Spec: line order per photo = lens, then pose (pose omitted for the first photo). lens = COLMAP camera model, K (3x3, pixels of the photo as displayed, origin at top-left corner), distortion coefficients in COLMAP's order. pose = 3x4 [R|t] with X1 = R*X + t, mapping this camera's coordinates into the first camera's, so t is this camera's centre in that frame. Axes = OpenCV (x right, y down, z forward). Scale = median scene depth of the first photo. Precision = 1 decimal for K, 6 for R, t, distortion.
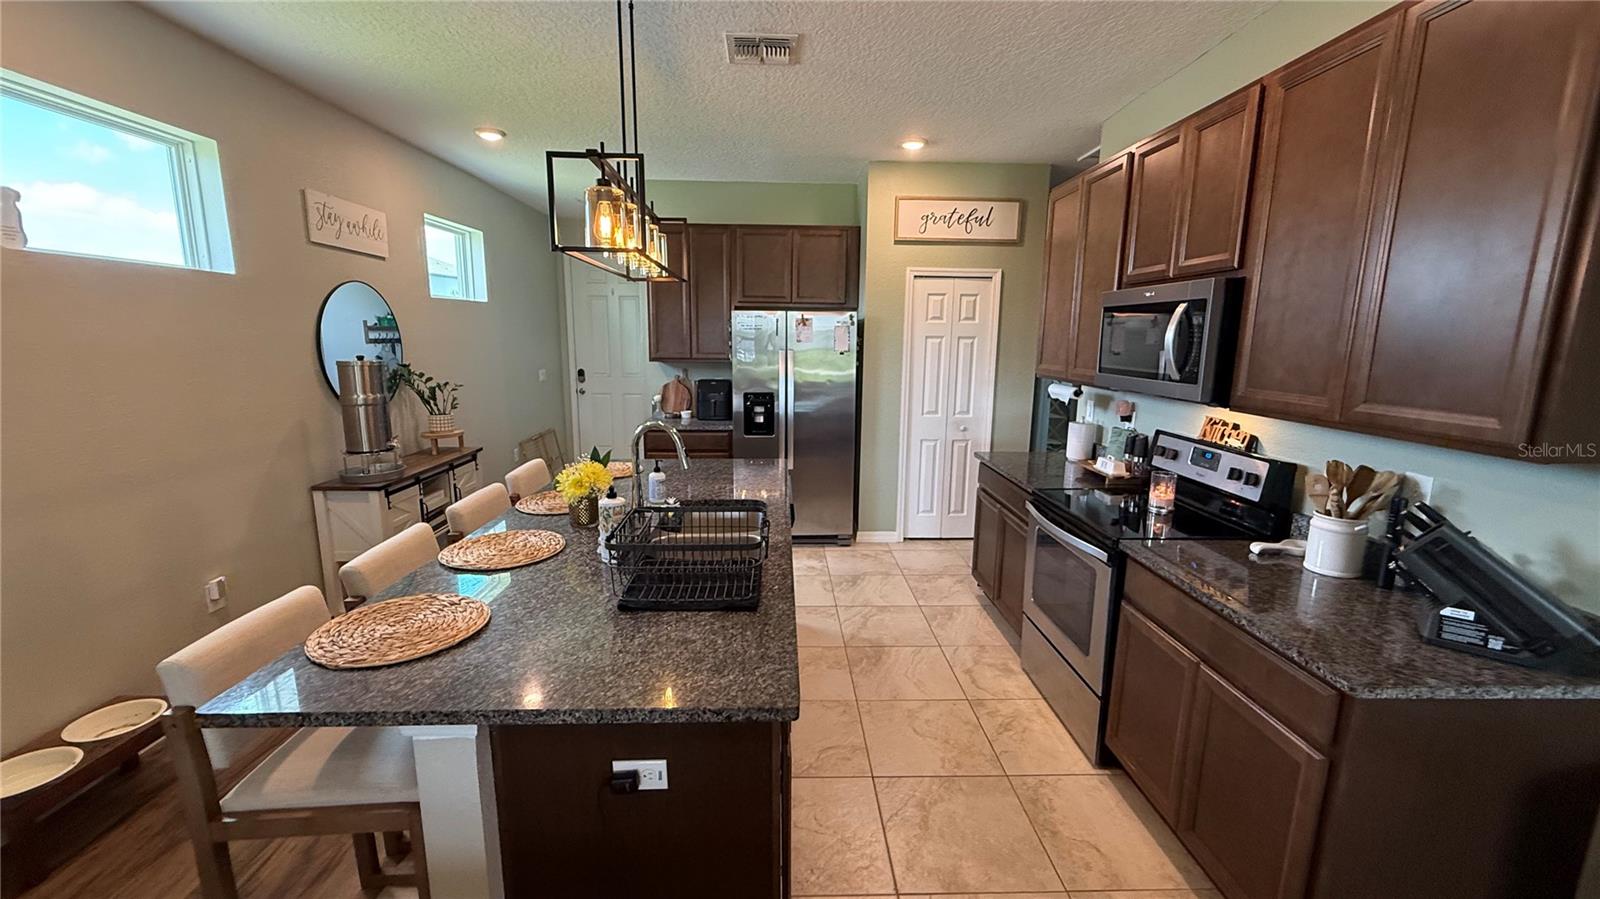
lens RADIAL K [[638.1, 0, 798.5], [0, 638.1, 451.5], [0, 0, 1]] dist [-0.000278, -0.000096]
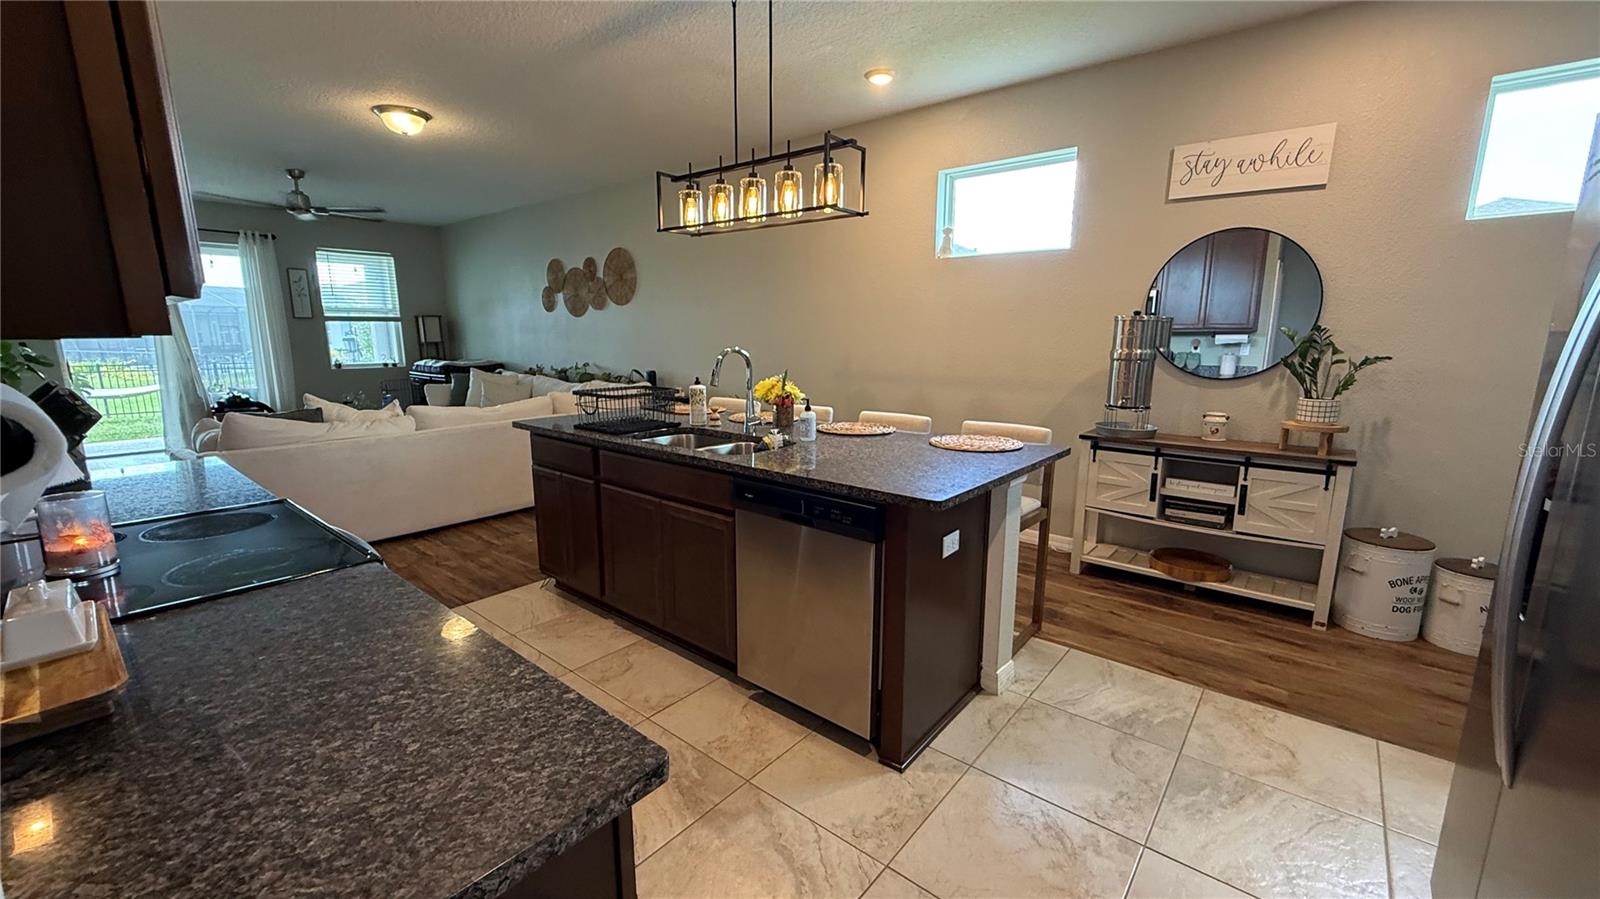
lens RADIAL K [[638.1, 0, 798.5], [0, 638.1, 451.5], [0, 0, 1]] dist [-0.000278, -0.000096]
pose [[-0.663190, 0.130139, -0.737050, 0.433729], [-0.142740, 0.944701, 0.295239, -0.162149], [0.734714, 0.301006, -0.607940, 1.287752]]
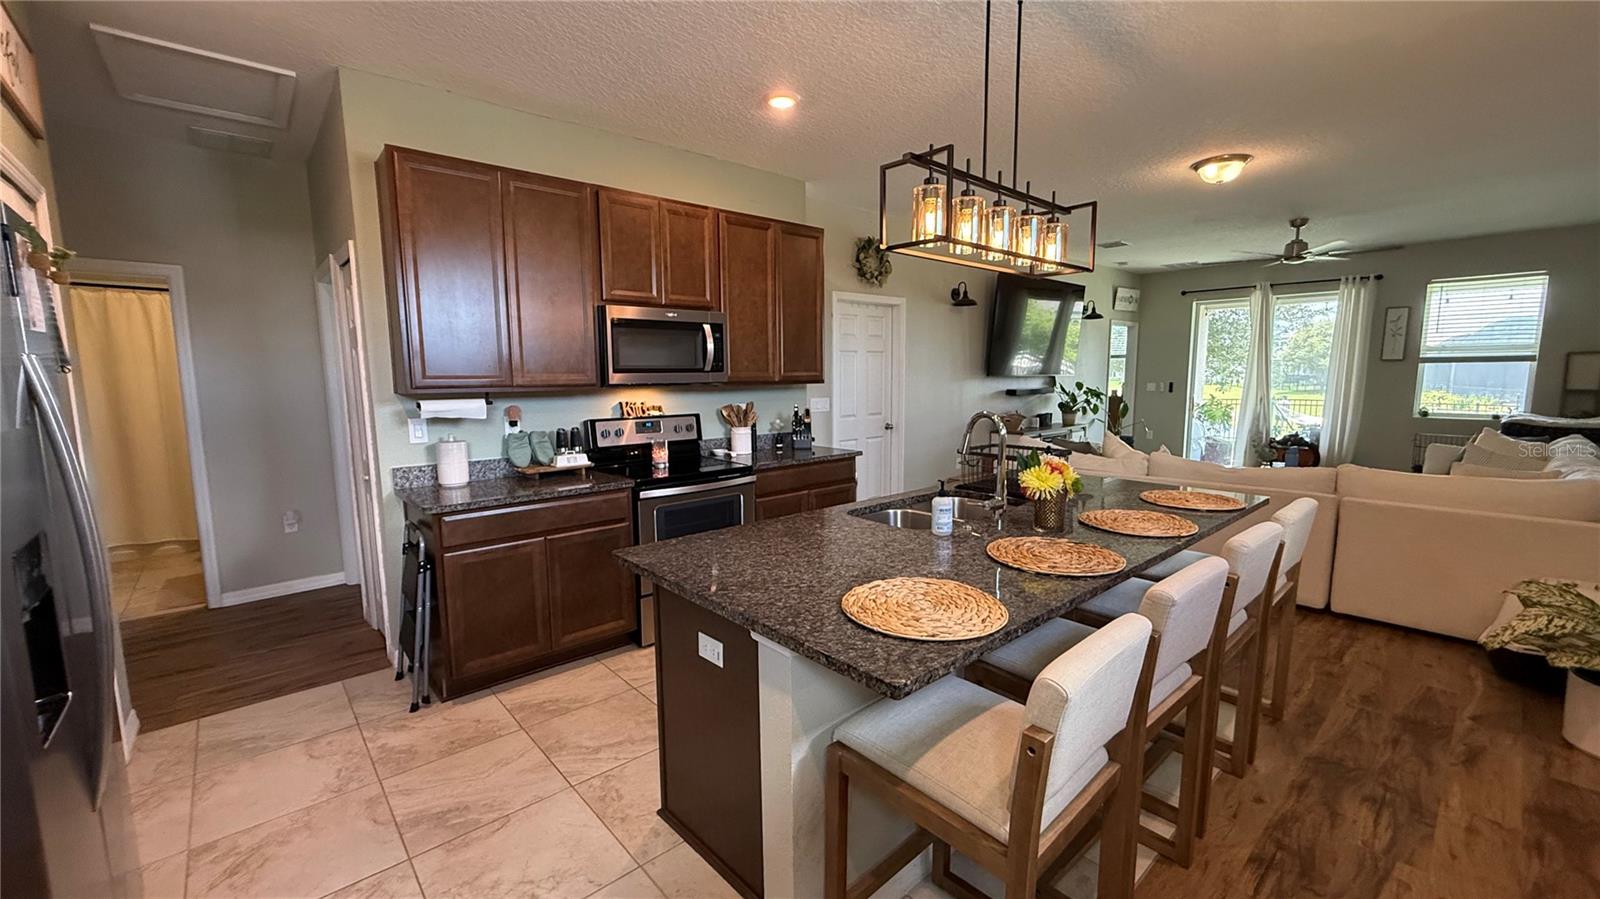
lens RADIAL K [[638.1, 0, 798.5], [0, 638.1, 451.5], [0, 0, 1]] dist [-0.000278, -0.000096]
pose [[-0.641191, -0.099315, 0.760927, -0.558761], [0.142516, 0.958928, 0.245249, -0.192135], [-0.754031, 0.265696, -0.600702, 1.265031]]
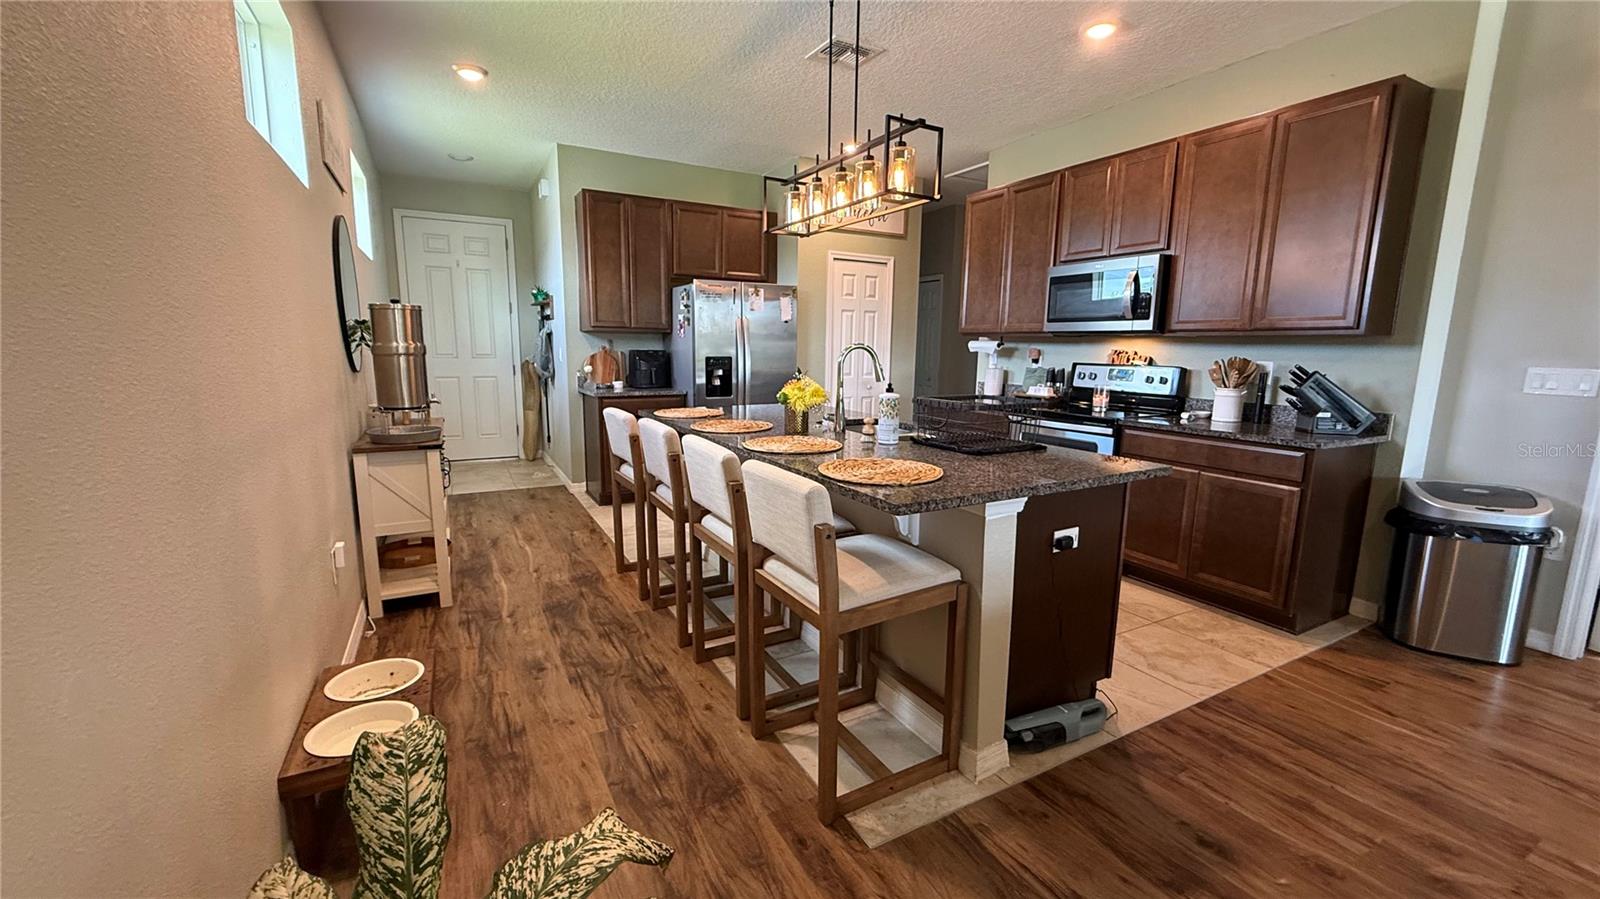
lens RADIAL K [[638.1, 0, 798.5], [0, 638.1, 451.5], [0, 0, 1]] dist [-0.000278, -0.000096]
pose [[0.890519, -0.072117, 0.449193, -0.602551], [0.077479, 0.996973, 0.006461, 0.097822], [-0.448299, 0.029049, 0.893411, -0.029986]]
